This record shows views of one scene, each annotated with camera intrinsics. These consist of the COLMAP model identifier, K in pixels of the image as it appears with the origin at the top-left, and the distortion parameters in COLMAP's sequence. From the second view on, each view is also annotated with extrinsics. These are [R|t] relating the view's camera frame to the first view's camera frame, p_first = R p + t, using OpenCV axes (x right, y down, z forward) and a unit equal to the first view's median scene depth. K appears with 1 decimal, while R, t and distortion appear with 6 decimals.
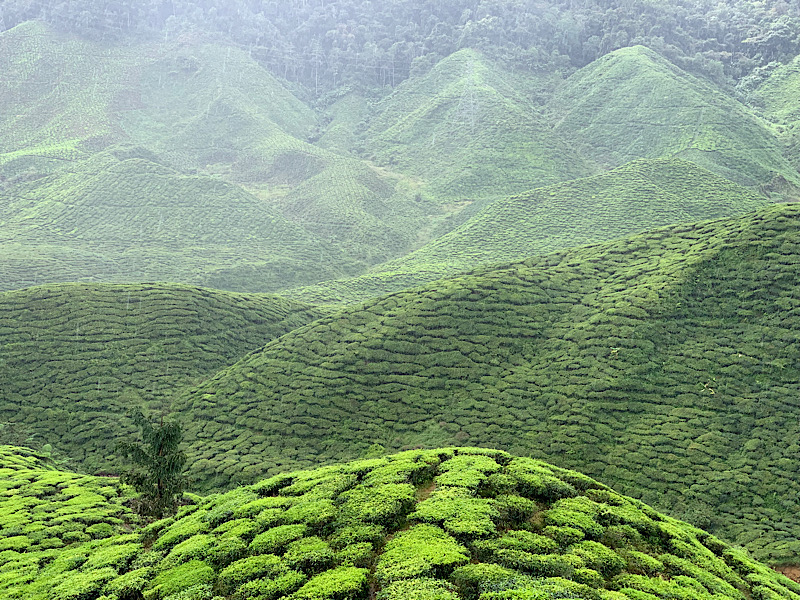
lens RADIAL K [[1181.5, 0, 404.8], [0, 1181.5, 296.1], [0, 0, 1]] dist [0.099938, 0.000000]
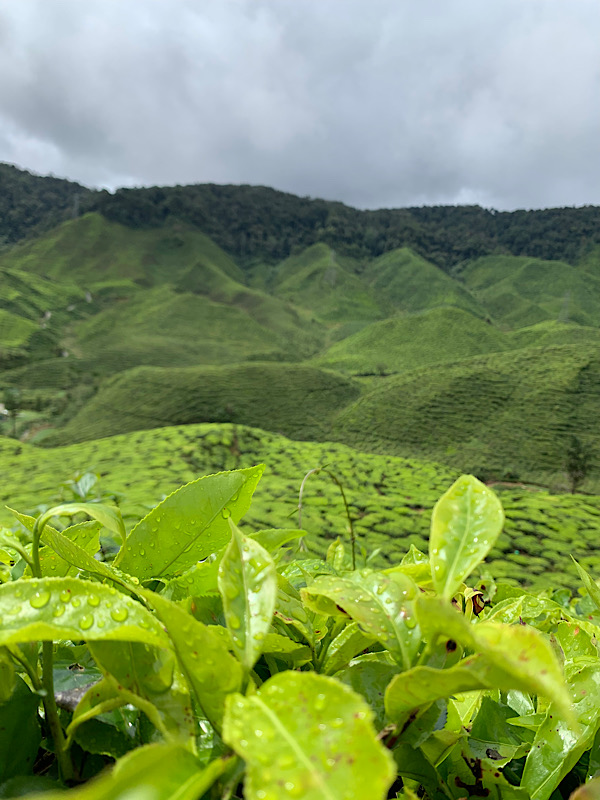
lens RADIAL K [[620.7, 0, 281.1], [0, 620.7, 397.3], [0, 0, 1]] dist [0.020961, -0.014250]
pose [[0.992513, 0.039440, 0.115594, -0.164448], [-0.045163, 0.997859, 0.047310, -0.001209], [-0.113480, -0.052176, 0.992169, -0.025335]]
